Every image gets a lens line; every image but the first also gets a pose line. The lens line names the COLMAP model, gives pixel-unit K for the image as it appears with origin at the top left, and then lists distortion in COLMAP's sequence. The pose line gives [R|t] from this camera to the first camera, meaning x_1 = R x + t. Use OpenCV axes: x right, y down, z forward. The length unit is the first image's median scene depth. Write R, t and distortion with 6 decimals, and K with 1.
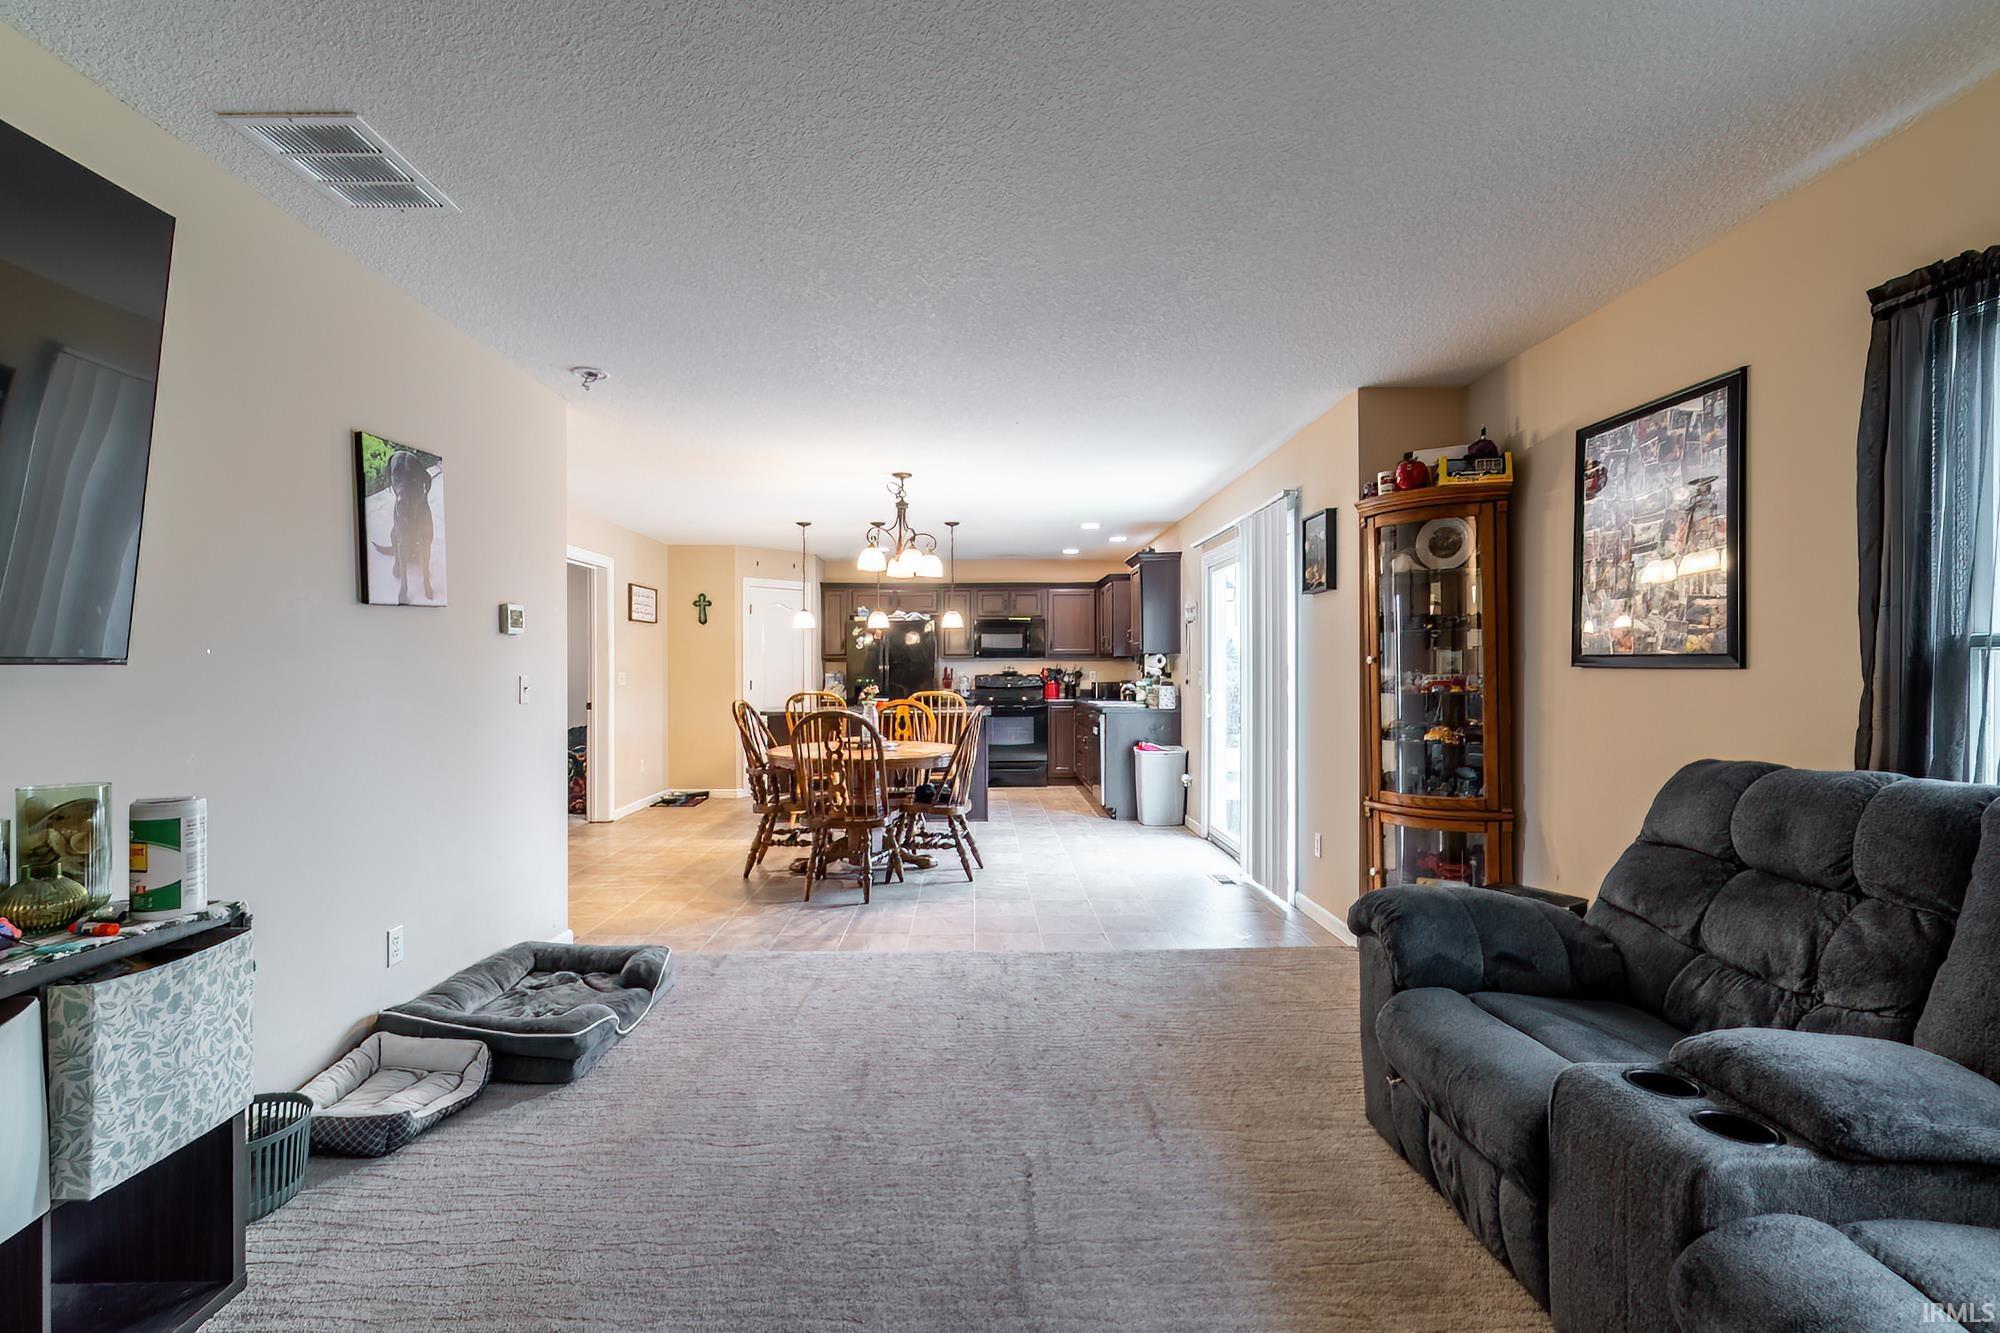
lens RADIAL K [[870.6, 0, 1005.4], [0, 870.6, 672.5], [0, 0, 1]] dist [0.000260, -0.001321]
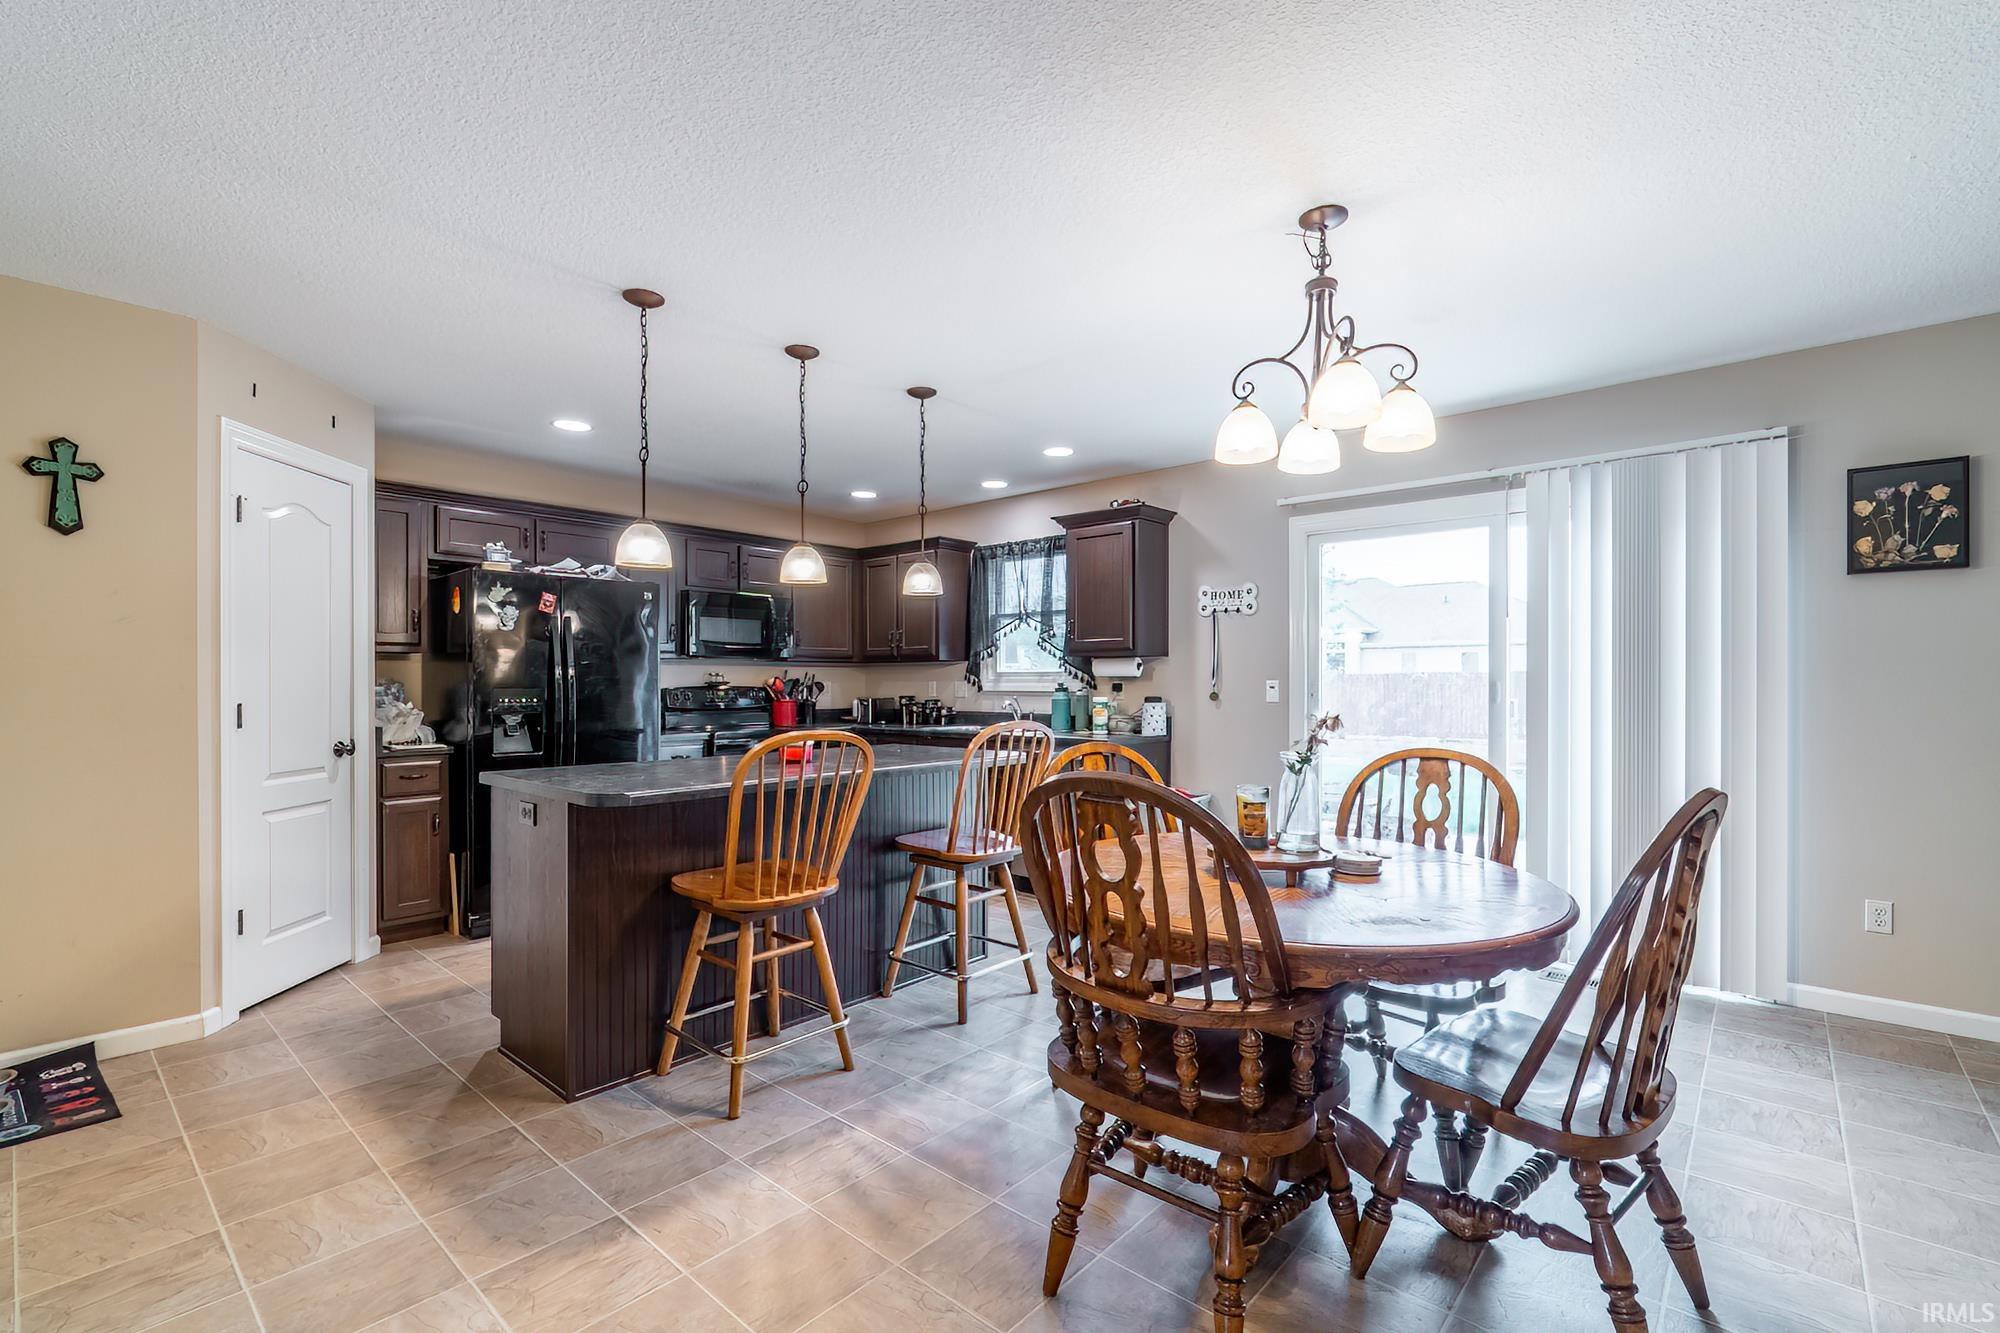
lens RADIAL K [[870.6, 0, 993.0], [0, 870.6, 680.3], [0, 0, 1]] dist [0.000260, -0.001321]
pose [[0.688735, 0.007457, 0.724974, -0.797671], [-0.000761, 0.999954, -0.009563, 0.008541], [-0.725012, 0.006035, 0.688709, 1.196976]]
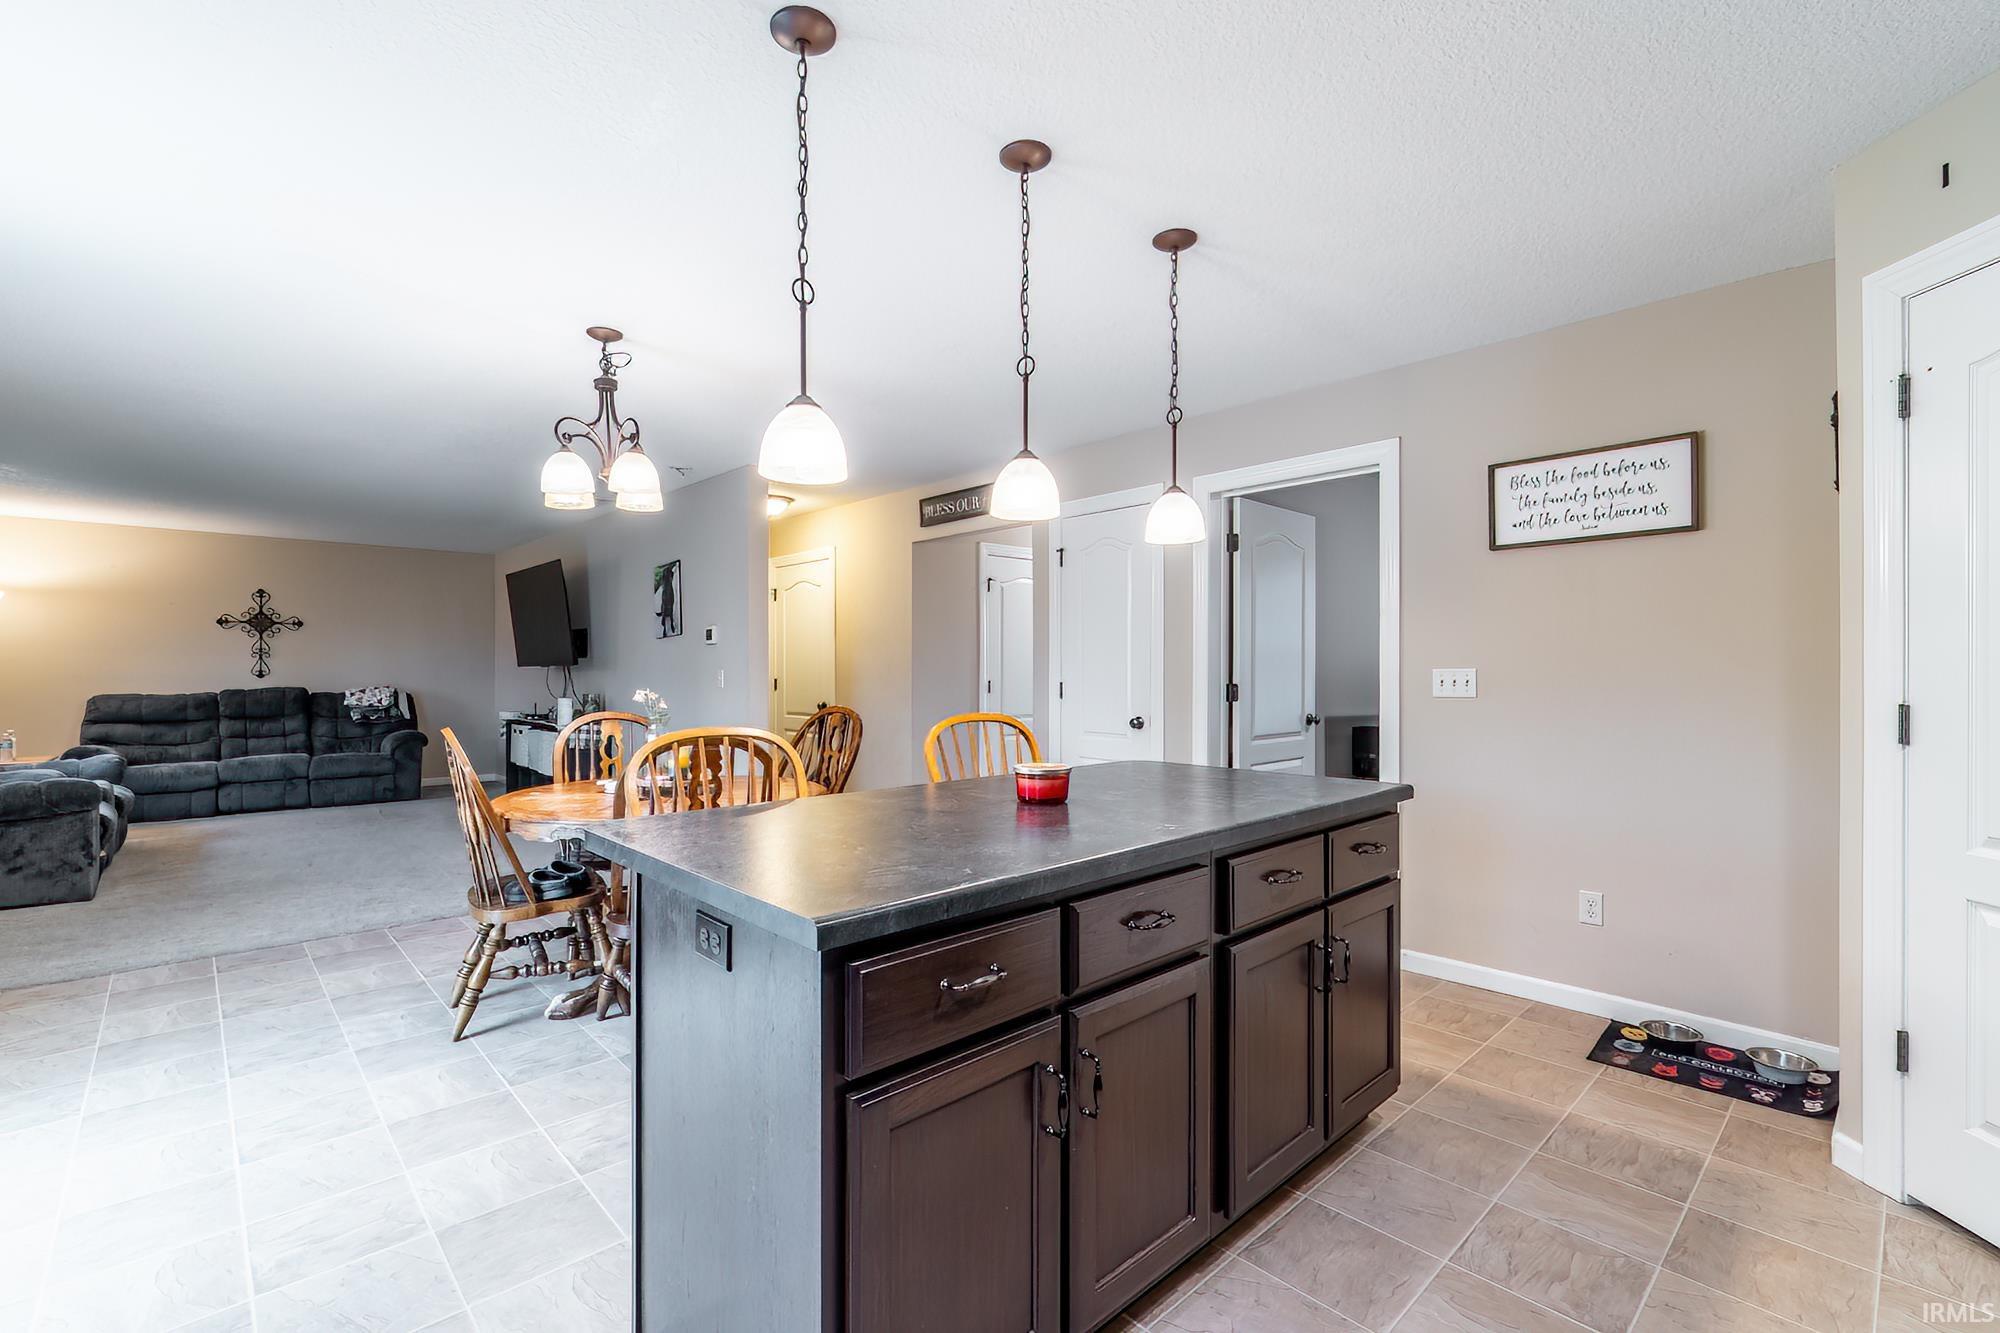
lens RADIAL K [[870.6, 0, 984.6], [0, 870.6, 671.3], [0, 0, 1]] dist [0.000260, -0.001321]
pose [[-0.755314, 0.005872, -0.655337, 0.107978], [0.000611, 0.999966, 0.008255, -0.003252], [0.655363, 0.005834, -0.755291, 2.366695]]
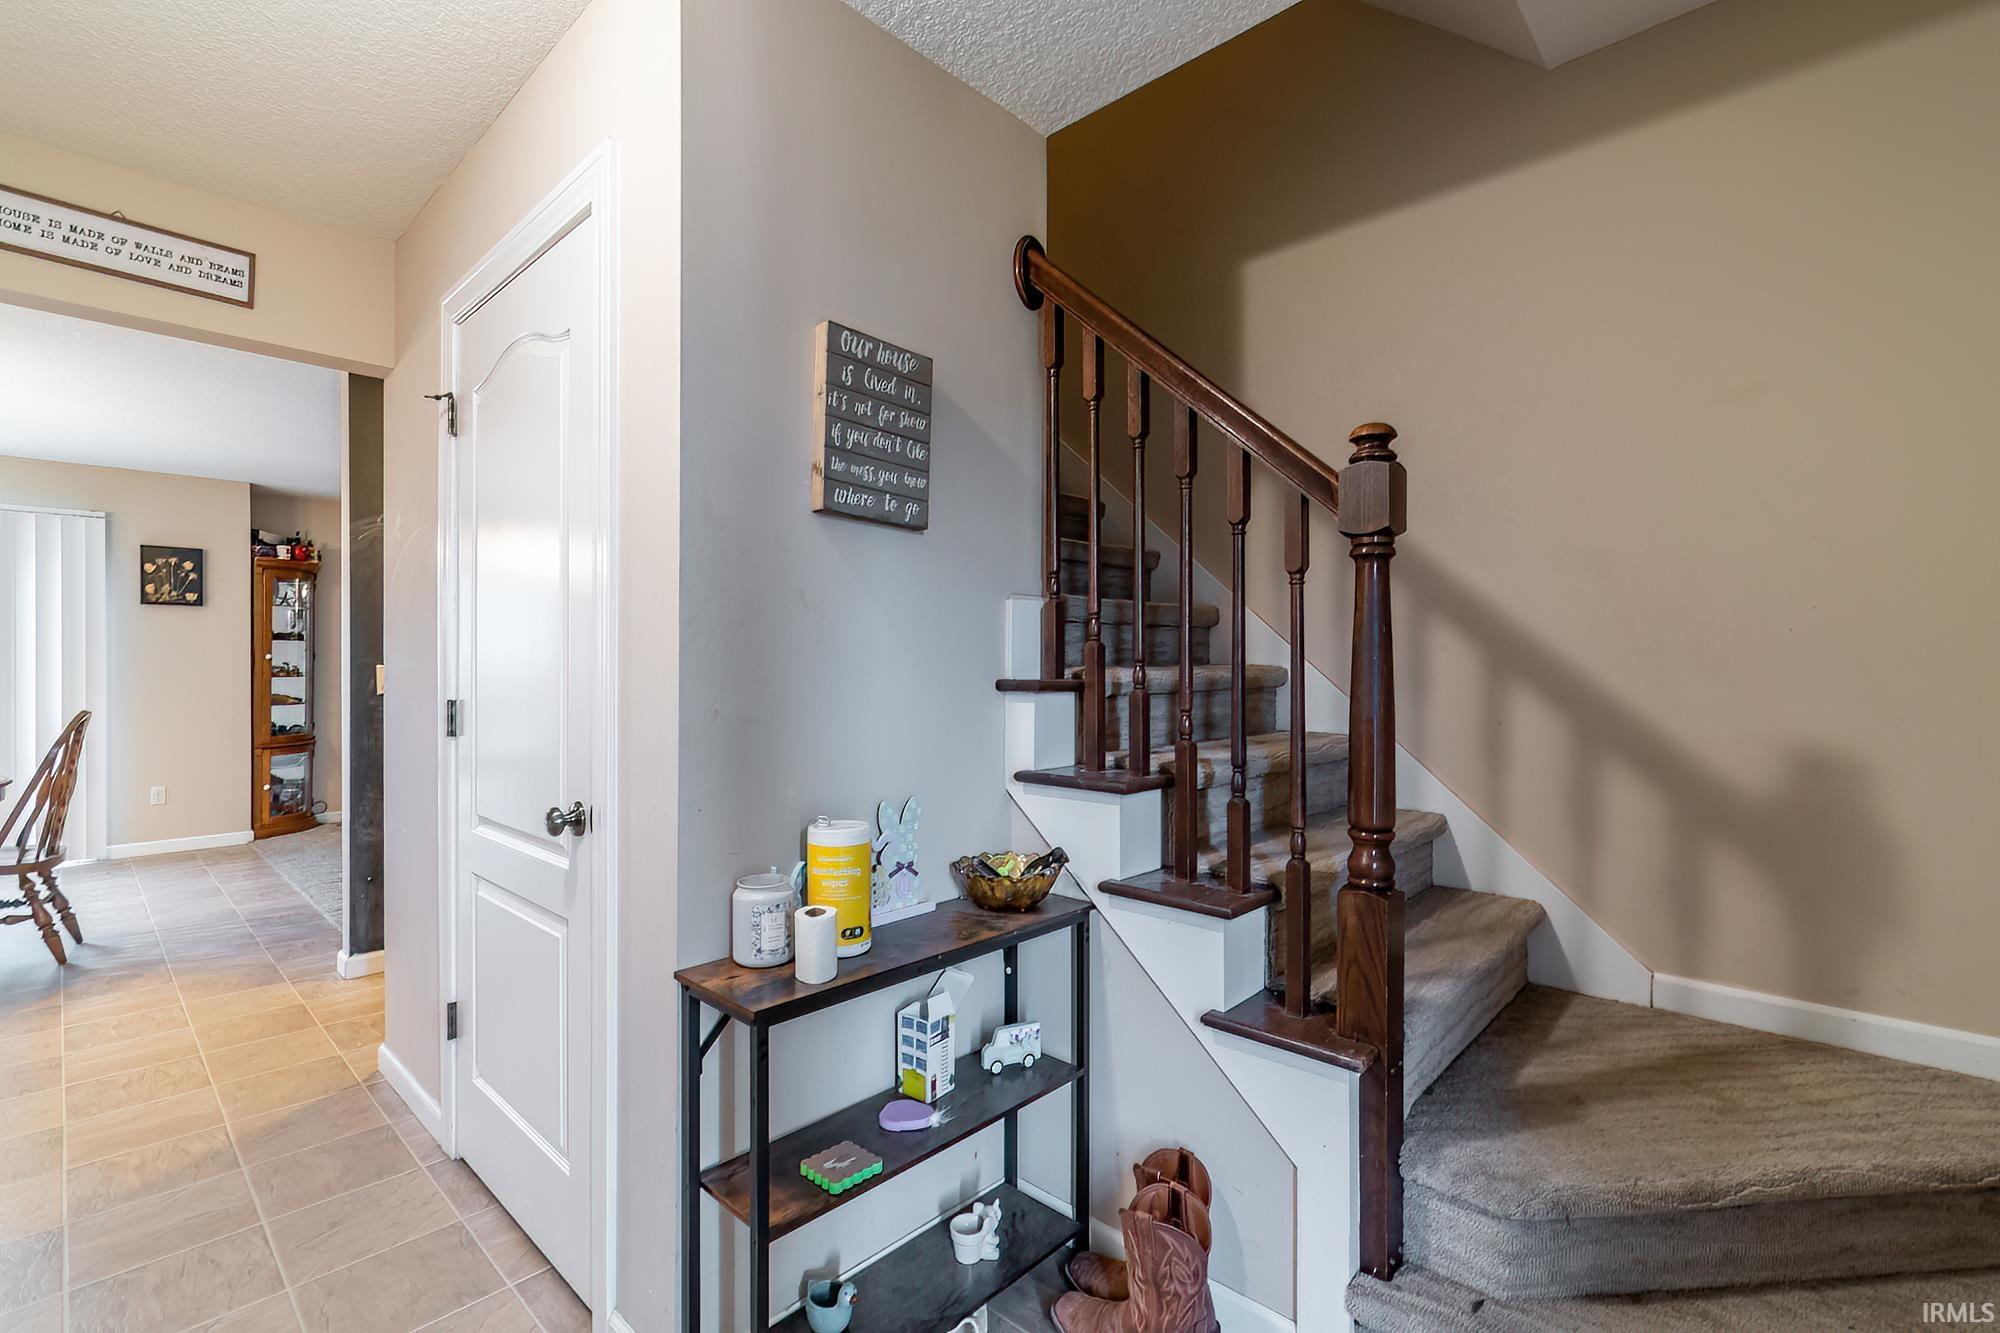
lens RADIAL K [[870.6, 0, 990.1], [0, 870.6, 682.6], [0, 0, 1]] dist [0.000260, -0.001321]
pose [[-0.708711, -0.009476, 0.705435, -1.703793], [0.005179, 0.999813, 0.018634, 0.010862], [-0.705480, 0.016859, -0.708529, 1.207696]]
